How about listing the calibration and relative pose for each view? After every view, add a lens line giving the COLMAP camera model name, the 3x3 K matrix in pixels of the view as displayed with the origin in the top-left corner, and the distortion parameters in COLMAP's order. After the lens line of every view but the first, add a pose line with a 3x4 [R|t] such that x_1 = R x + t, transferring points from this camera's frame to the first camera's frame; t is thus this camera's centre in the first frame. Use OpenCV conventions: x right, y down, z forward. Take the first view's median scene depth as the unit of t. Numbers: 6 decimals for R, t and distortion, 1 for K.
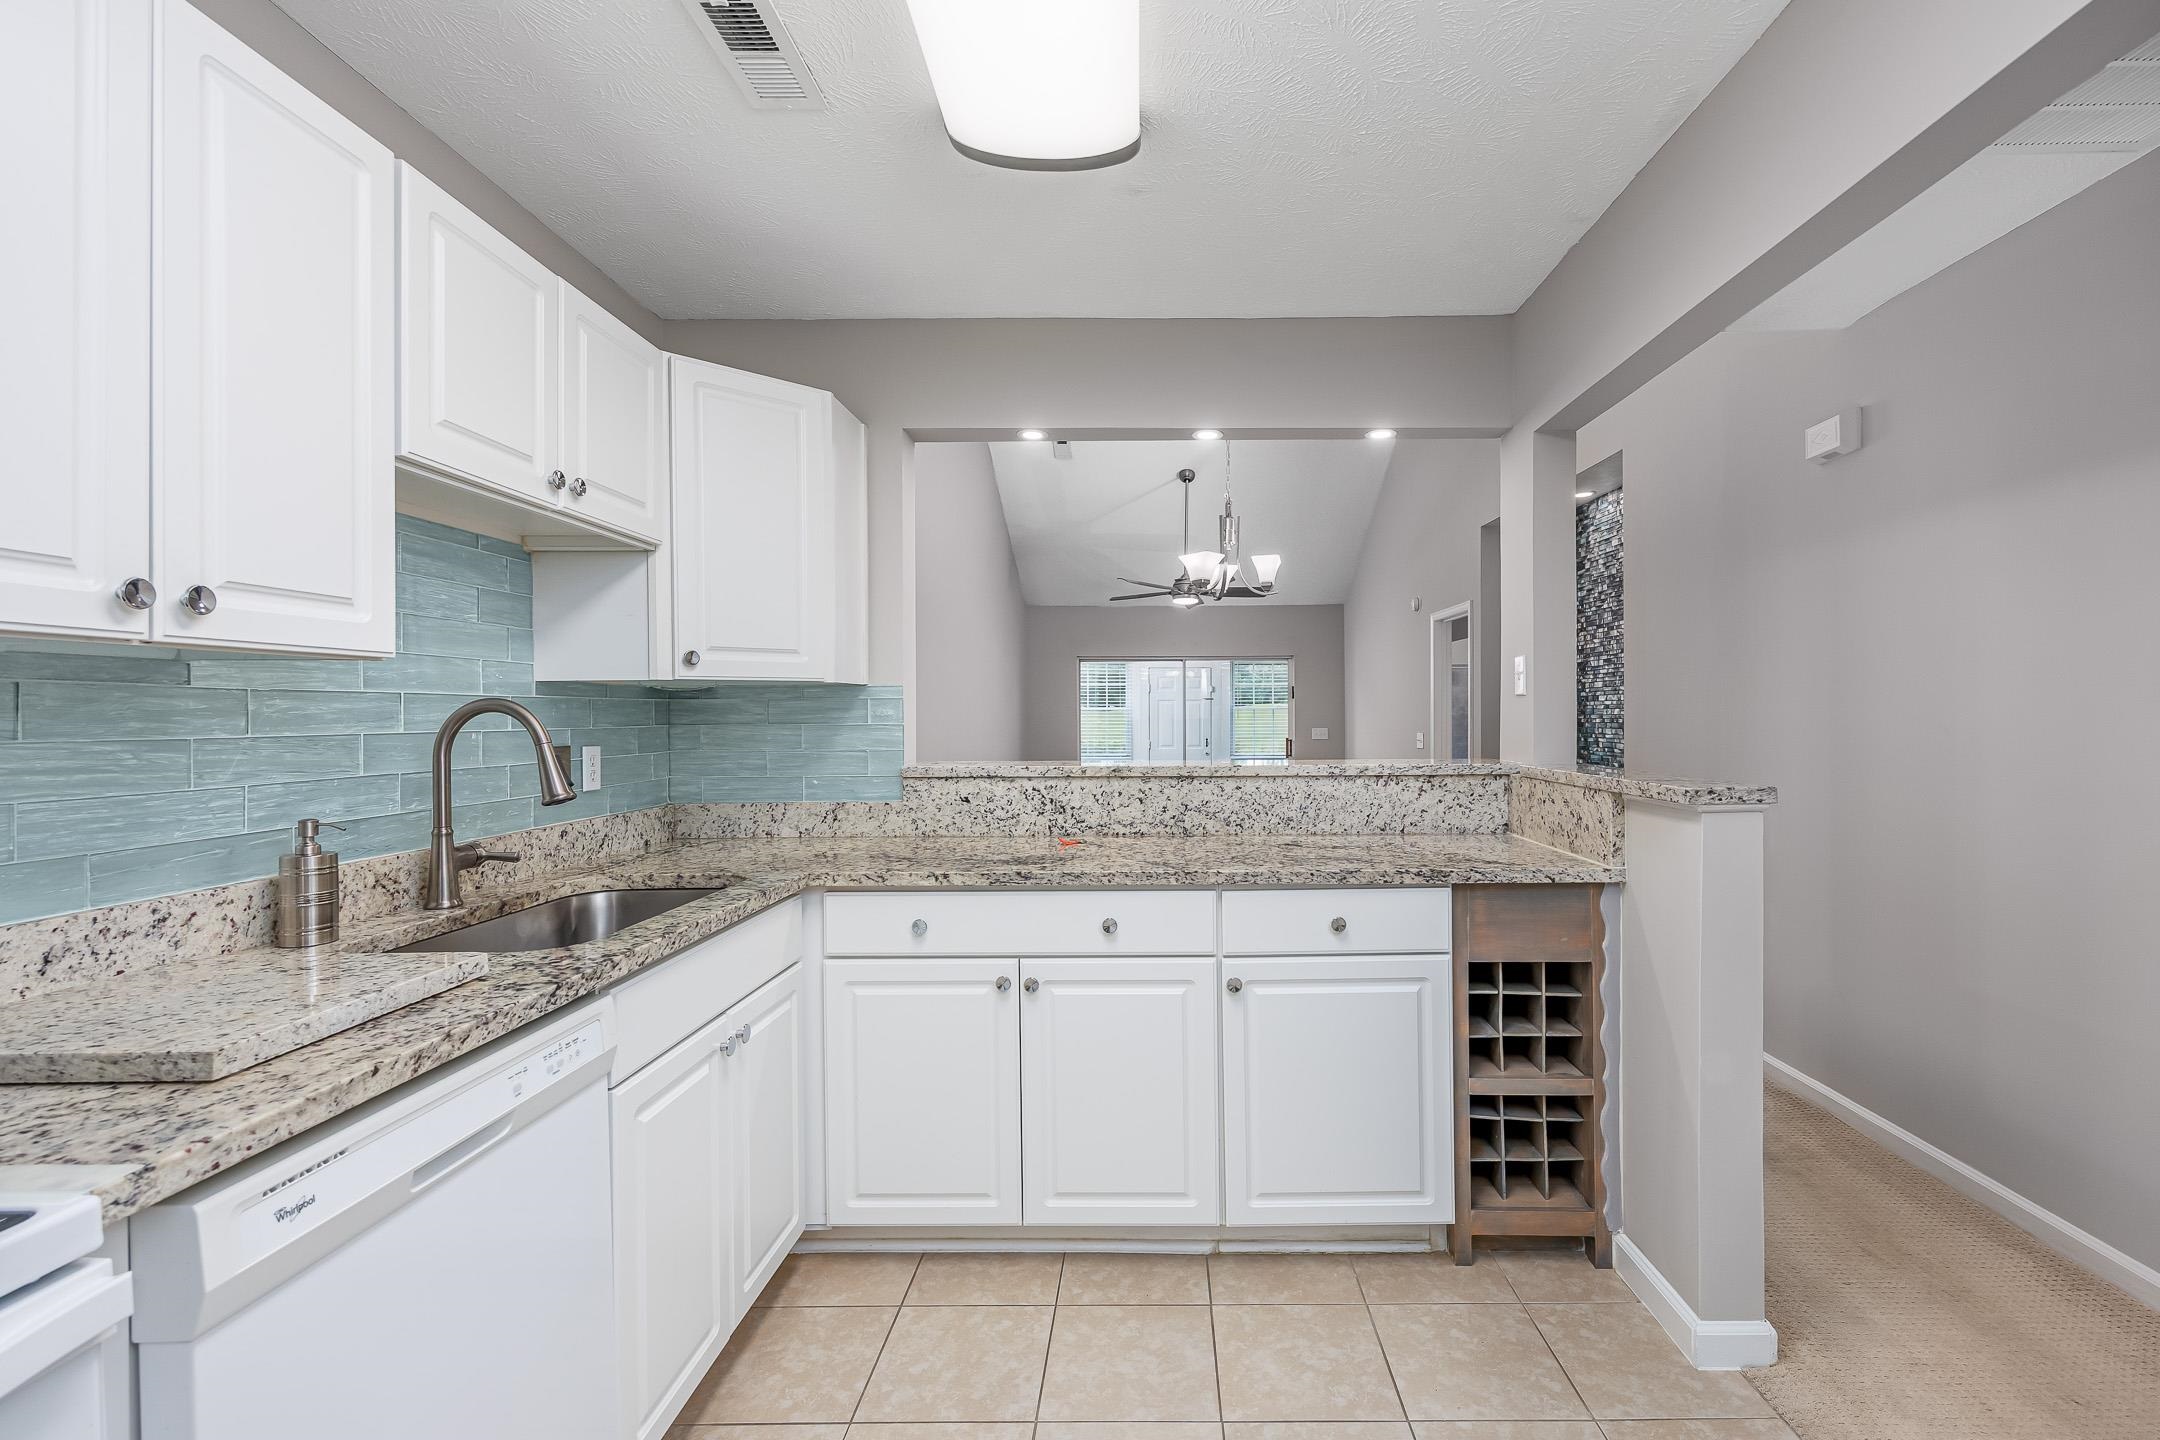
lens RADIAL K [[933.3, 0, 1147.4], [0, 933.3, 717.3], [0, 0, 1]] dist [-0.001408, 0.000233]
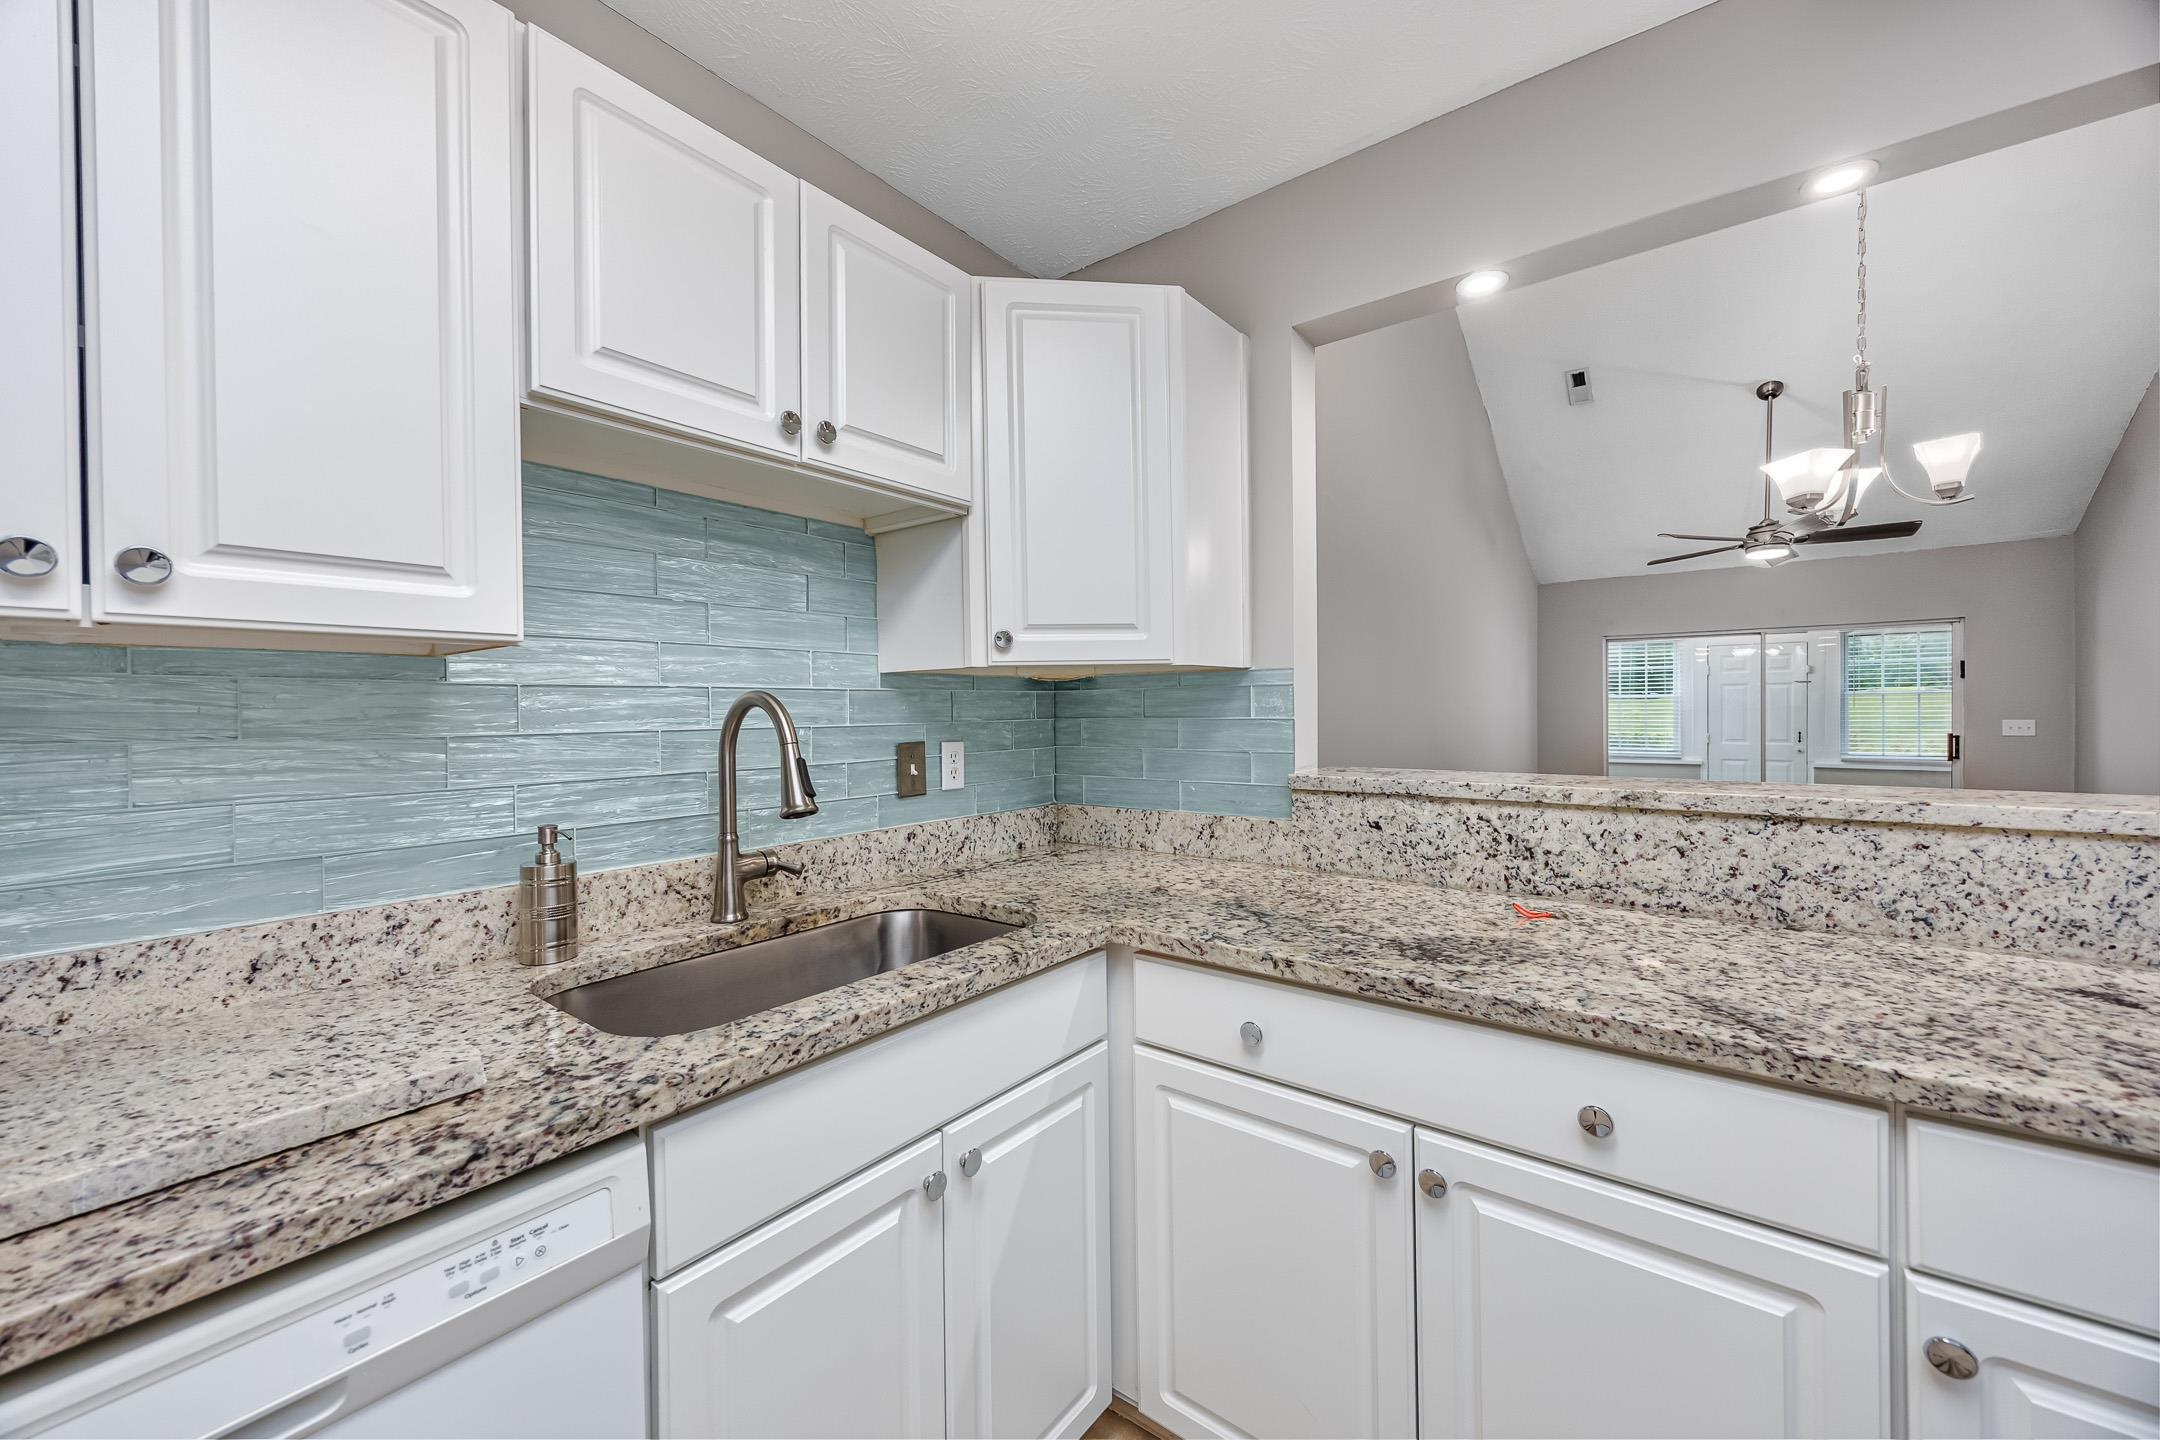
lens RADIAL K [[817.3, 0, 1081.1], [0, 817.3, 717.2], [0, 0, 1]] dist [-0.001069, -0.000245]
pose [[0.794101, 0.002469, -0.607781, 0.006278], [0.004931, 0.999933, 0.010503, -0.001952], [0.607766, -0.011337, 0.794035, 0.476305]]
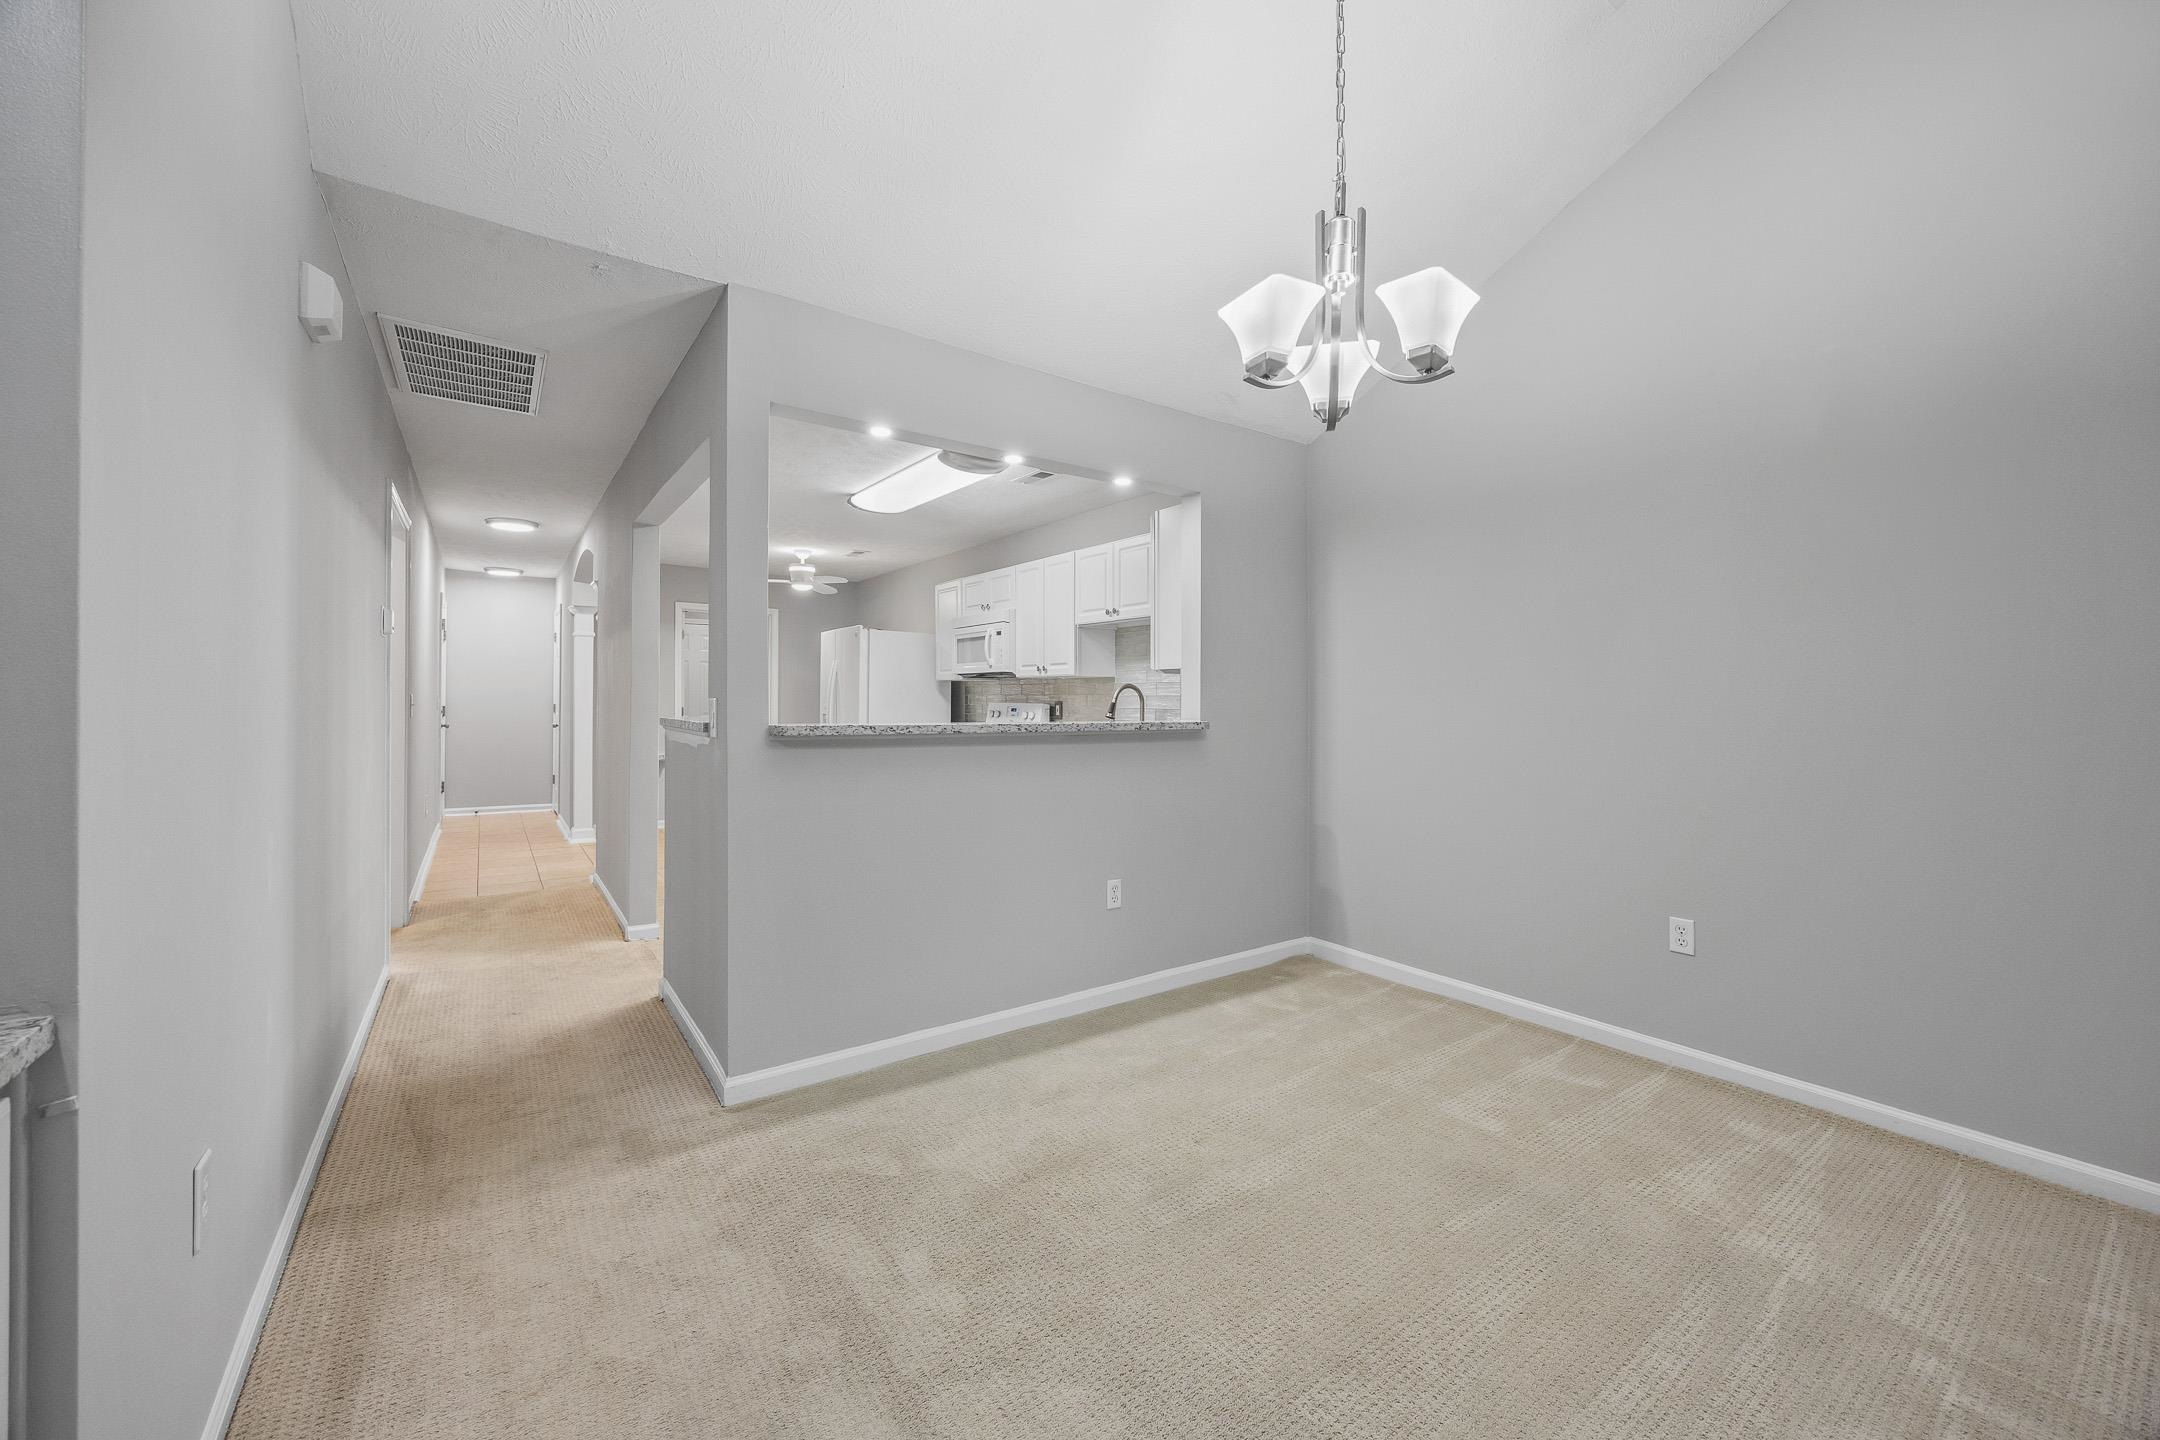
lens RADIAL K [[831.8, 0, 1068.4], [0, 831.8, 715.7], [0, 0, 1]] dist [-0.010781, -0.000072]
pose [[-0.815644, 0.010154, -0.578465, 0.848949], [-0.005161, 0.999678, 0.024825, 0.011283], [0.578531, 0.023234, -0.815329, 2.570610]]
